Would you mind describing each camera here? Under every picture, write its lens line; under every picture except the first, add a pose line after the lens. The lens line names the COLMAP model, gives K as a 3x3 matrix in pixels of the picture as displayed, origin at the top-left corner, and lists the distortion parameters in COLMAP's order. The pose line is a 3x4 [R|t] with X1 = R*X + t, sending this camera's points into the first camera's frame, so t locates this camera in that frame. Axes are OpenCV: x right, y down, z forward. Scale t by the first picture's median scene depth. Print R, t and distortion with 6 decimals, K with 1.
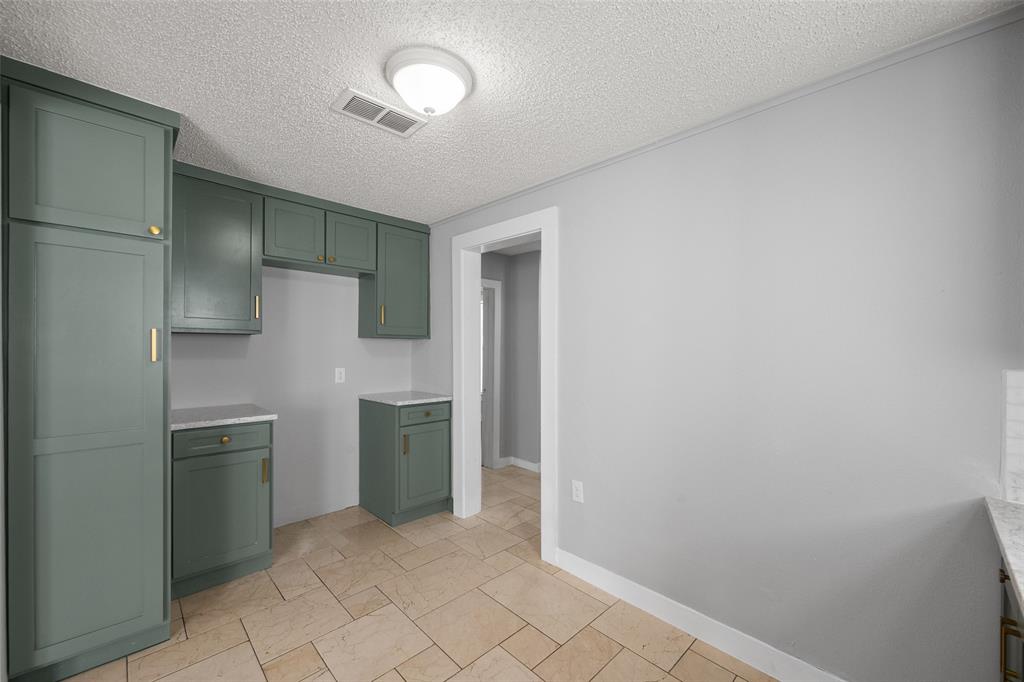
lens RADIAL K [[407.3, 0, 511.6], [0, 407.3, 346.7], [0, 0, 1]] dist [0.000283, -0.000057]
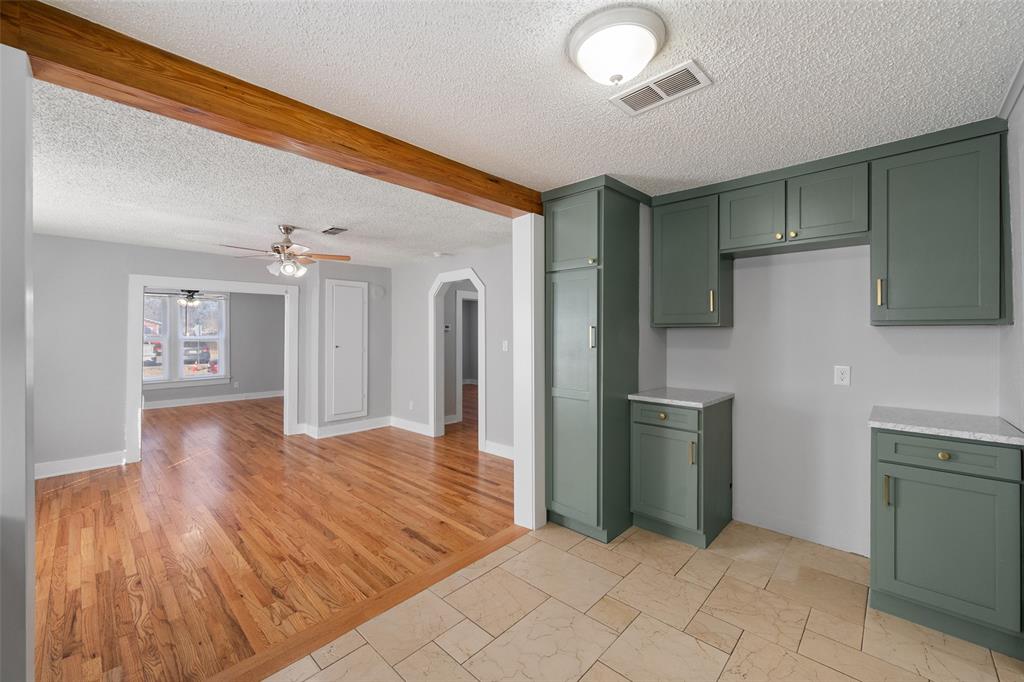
lens RADIAL K [[407.3, 0, 517.9], [0, 407.3, 333.6], [0, 0, 1]] dist [0.000283, -0.000057]
pose [[0.047529, -0.009140, -0.998828, 0.401158], [-0.000099, 0.999958, -0.009155, -0.003341], [0.998870, 0.000535, 0.047526, 0.431315]]
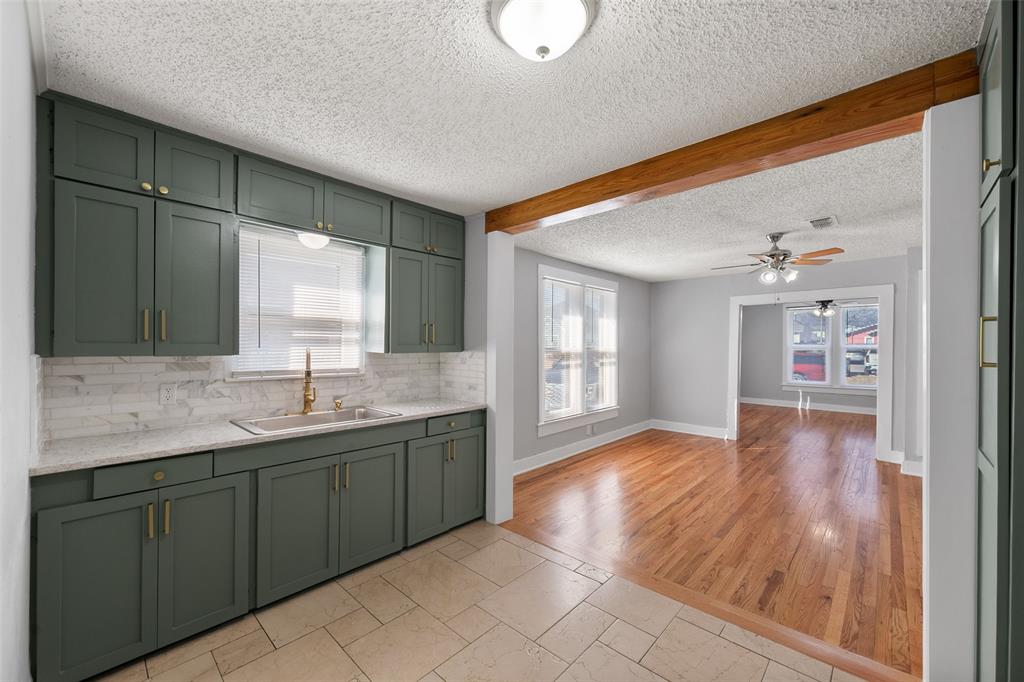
lens RADIAL K [[407.3, 0, 514.1], [0, 407.3, 342.4], [0, 0, 1]] dist [0.000283, -0.000057]
pose [[-0.998683, -0.009943, -0.050342, -0.060397], [-0.009835, 0.999949, -0.002388, 0.002724], [0.050364, -0.001890, -0.998729, 1.062355]]
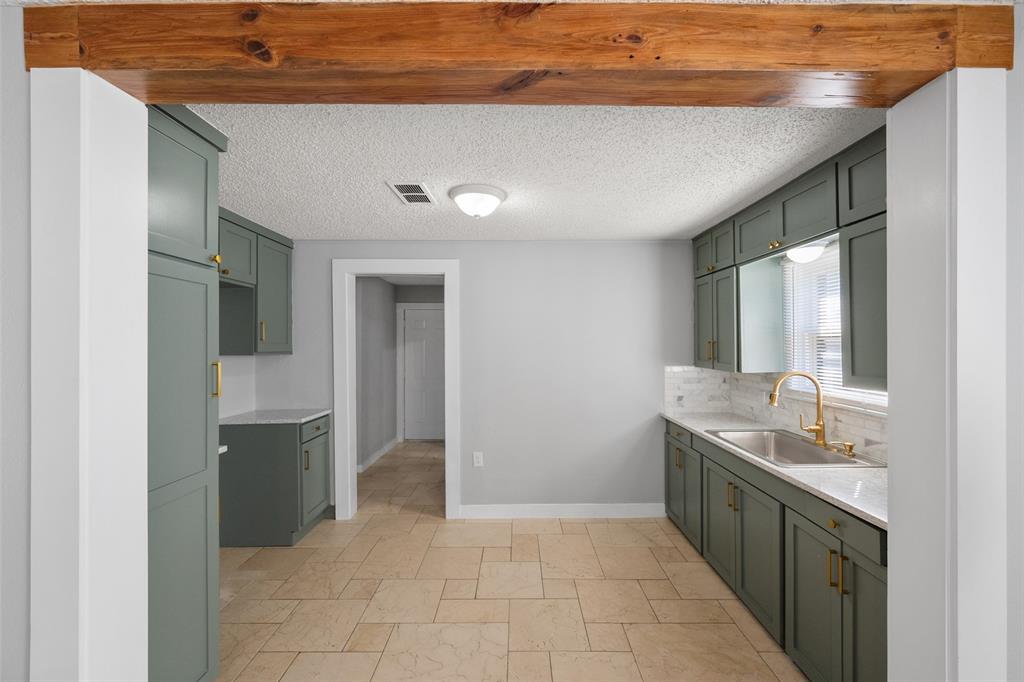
lens RADIAL K [[407.3, 0, 520.1], [0, 407.3, 340.3], [0, 0, 1]] dist [0.000283, -0.000057]
pose [[0.691222, -0.002080, 0.722640, -0.703470], [0.011783, 0.999895, -0.008392, -0.050748], [-0.722547, 0.014316, 0.691174, -0.108336]]
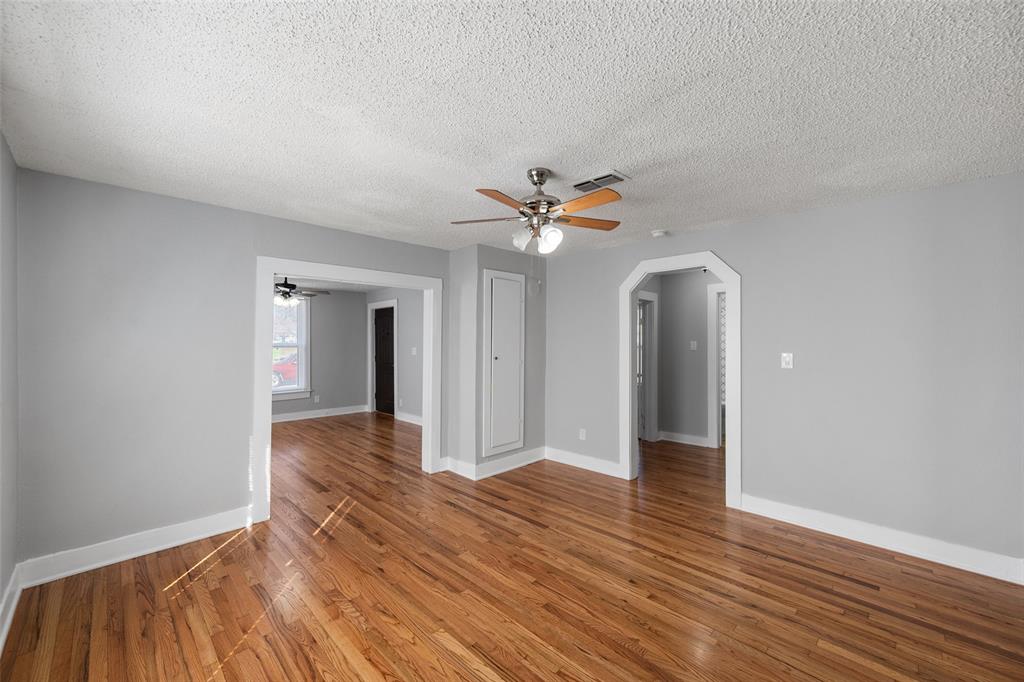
lens RADIAL K [[407.3, 0, 516.3], [0, 407.3, 336.4], [0, 0, 1]] dist [0.000283, -0.000057]
pose [[0.018445, -0.018641, -0.999656, -0.143487], [-0.005770, 0.999808, -0.018751, -0.008440], [0.999813, 0.006114, 0.018334, -0.350934]]
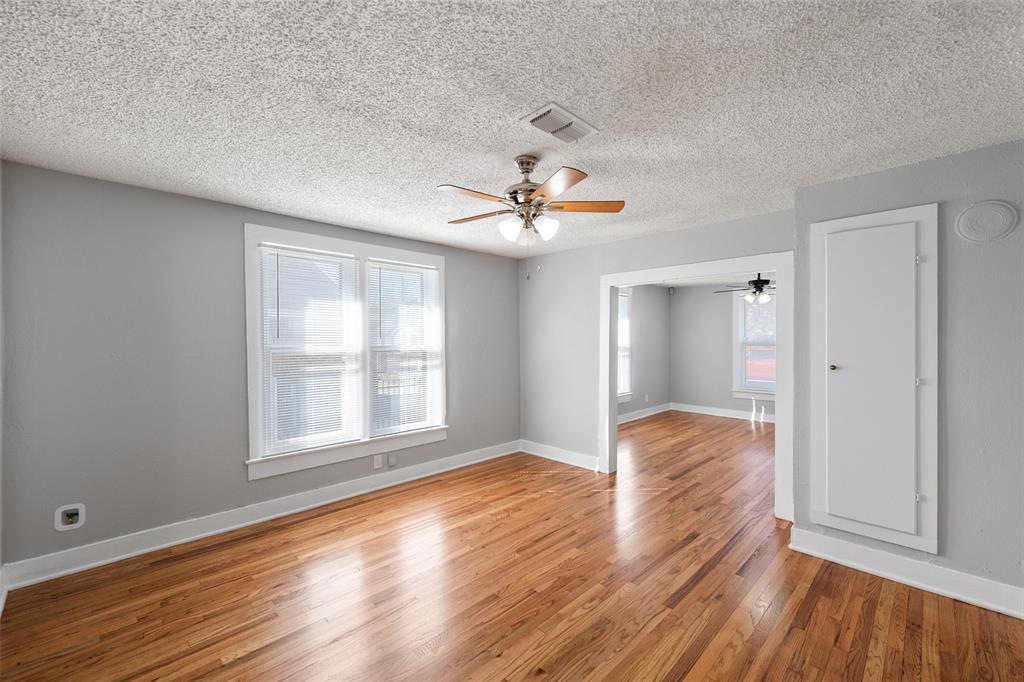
lens RADIAL K [[407.3, 0, 523.0], [0, 407.3, 335.8], [0, 0, 1]] dist [0.000283, -0.000057]
pose [[-0.999629, -0.012582, -0.024144, -0.981525], [-0.012315, 0.999862, -0.011190, -0.008735], [0.024282, -0.010889, -0.999646, 0.541379]]
